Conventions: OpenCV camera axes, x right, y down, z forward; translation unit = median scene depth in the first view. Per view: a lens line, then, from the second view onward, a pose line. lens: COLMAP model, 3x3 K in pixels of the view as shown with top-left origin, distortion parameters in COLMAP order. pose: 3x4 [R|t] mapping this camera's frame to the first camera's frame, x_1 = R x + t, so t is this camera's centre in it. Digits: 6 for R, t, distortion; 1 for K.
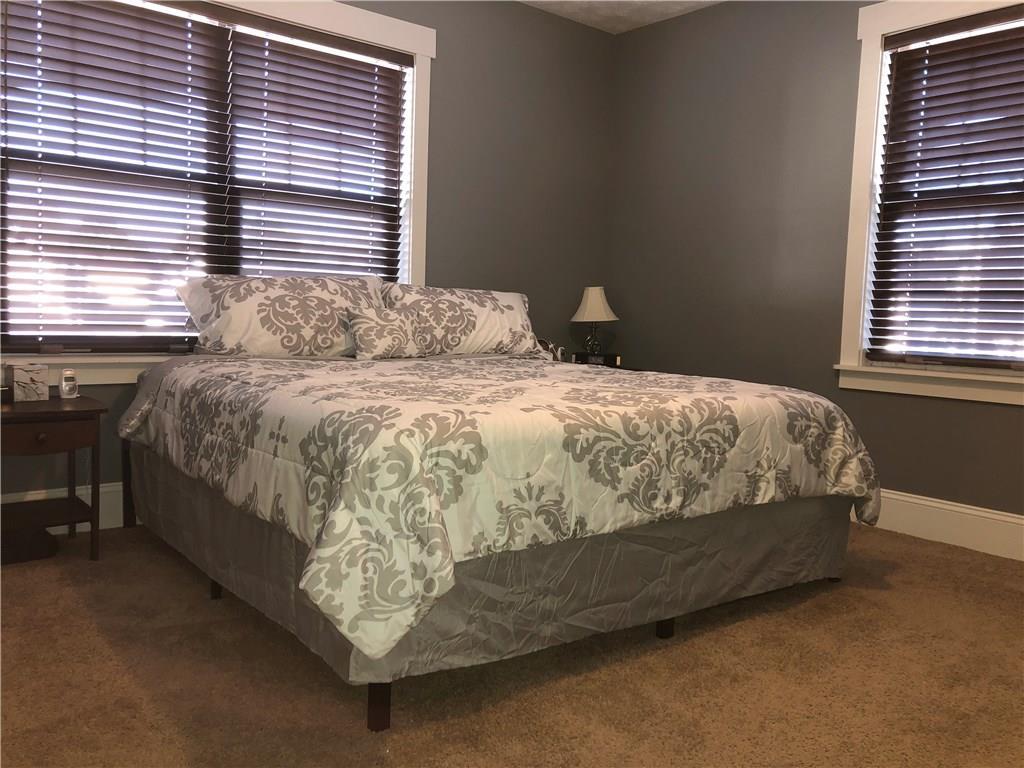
lens RADIAL K [[847.5, 0, 512.0], [0, 847.5, 384.0], [0, 0, 1]] dist [0.049411, -0.002622]
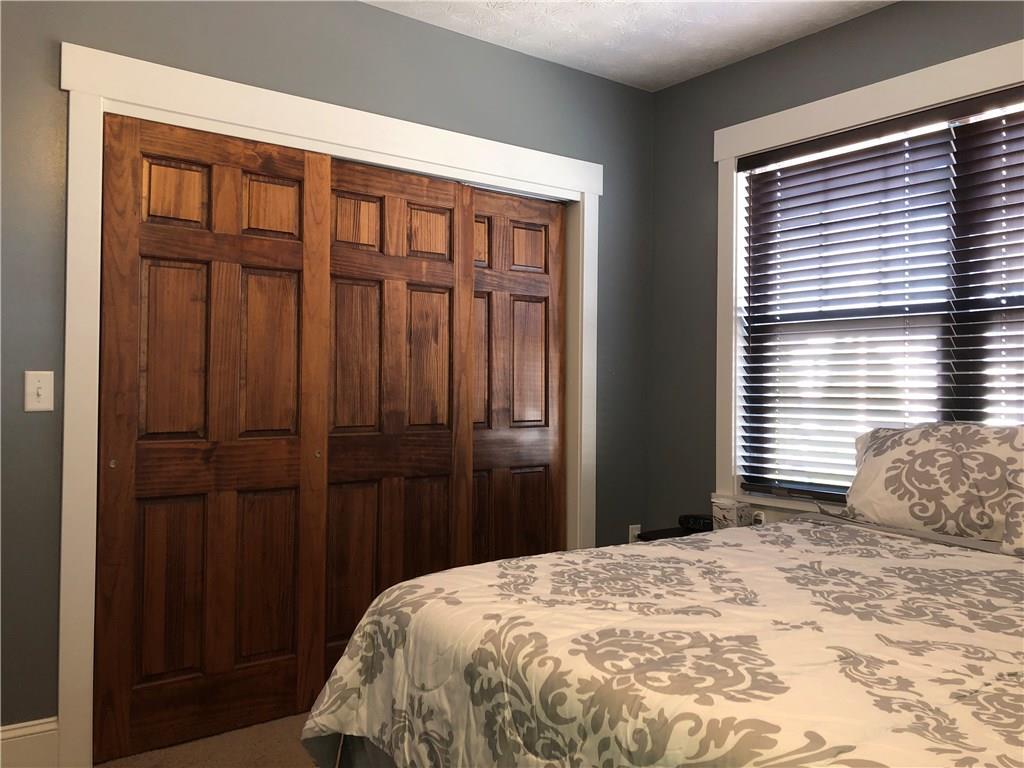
lens RADIAL K [[847.5, 0, 512.0], [0, 847.5, 384.0], [0, 0, 1]] dist [0.049411, -0.002622]
pose [[-0.042364, -0.035902, -0.998457, 0.529160], [-0.091993, 0.995249, -0.031884, -0.105390], [0.994858, 0.090500, -0.045466, 0.663225]]
